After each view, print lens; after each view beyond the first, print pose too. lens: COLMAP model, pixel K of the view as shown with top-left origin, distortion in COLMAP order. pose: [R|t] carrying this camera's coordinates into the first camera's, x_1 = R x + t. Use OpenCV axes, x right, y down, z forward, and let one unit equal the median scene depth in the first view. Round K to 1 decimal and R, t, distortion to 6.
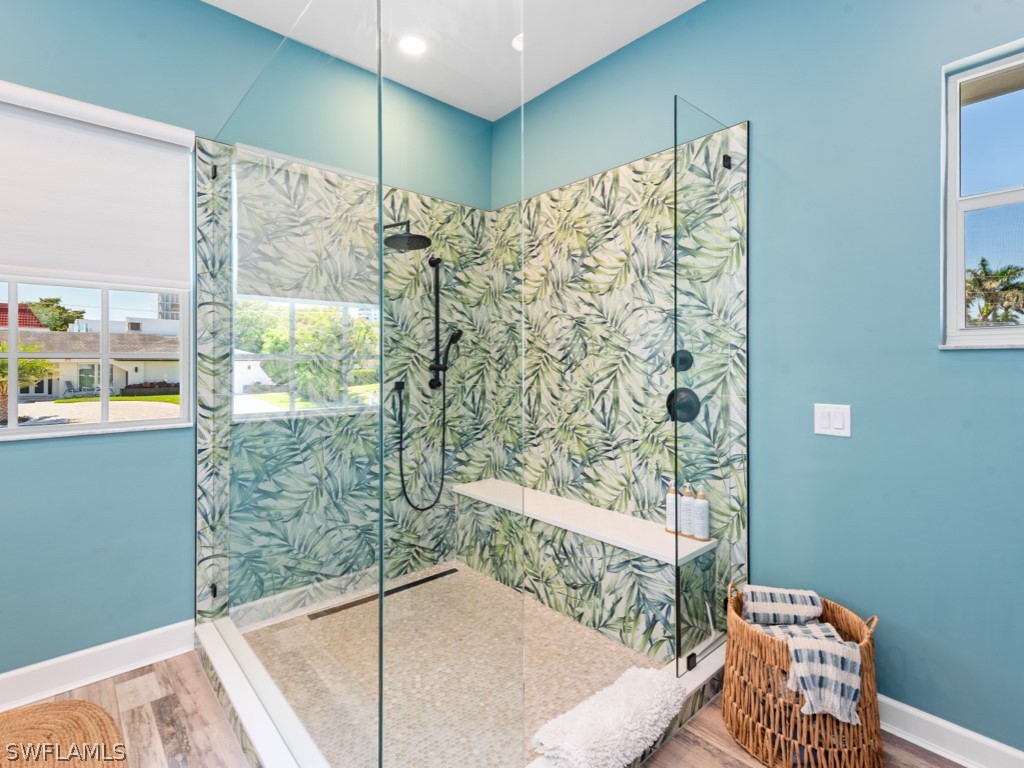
lens RADIAL K [[504.4, 0, 513.8], [0, 504.4, 377.7], [0, 0, 1]] dist [0.005489, 0.000943]
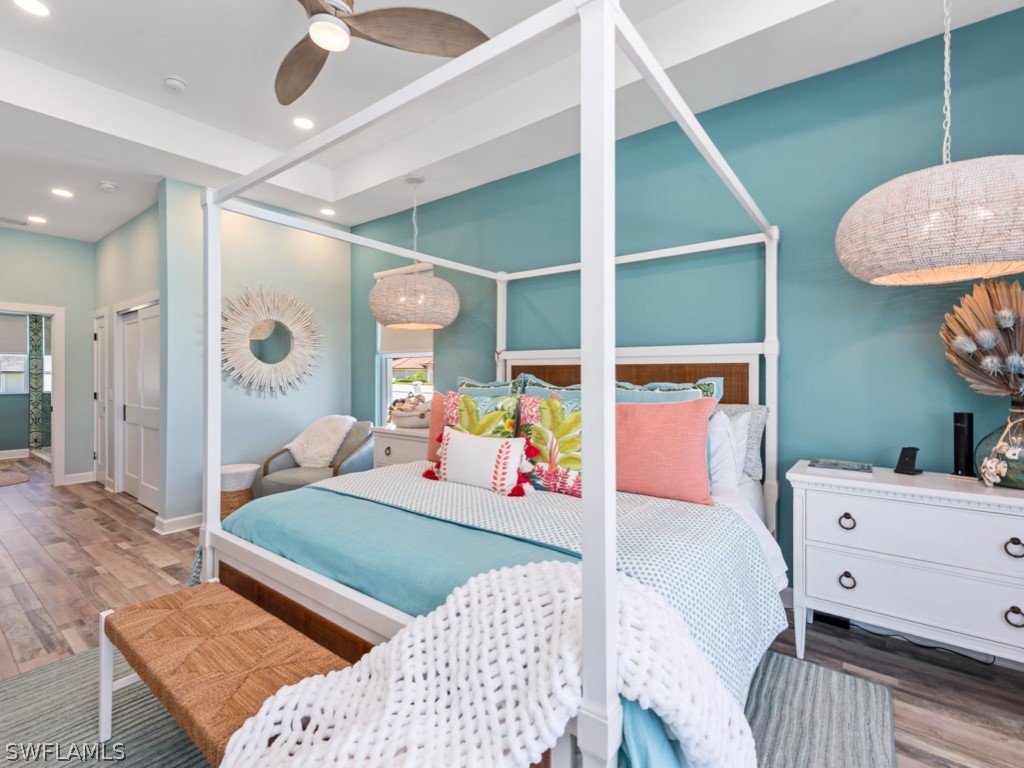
lens RADIAL K [[469.2, 0, 510.4], [0, 469.2, 379.9], [0, 0, 1]] dist [0.014418, -0.000210]
pose [[0.982030, -0.000226, 0.188723, 1.998014], [0.000684, 0.999997, -0.002361, 0.010169], [-0.188722, 0.002448, 0.982028, -2.835668]]
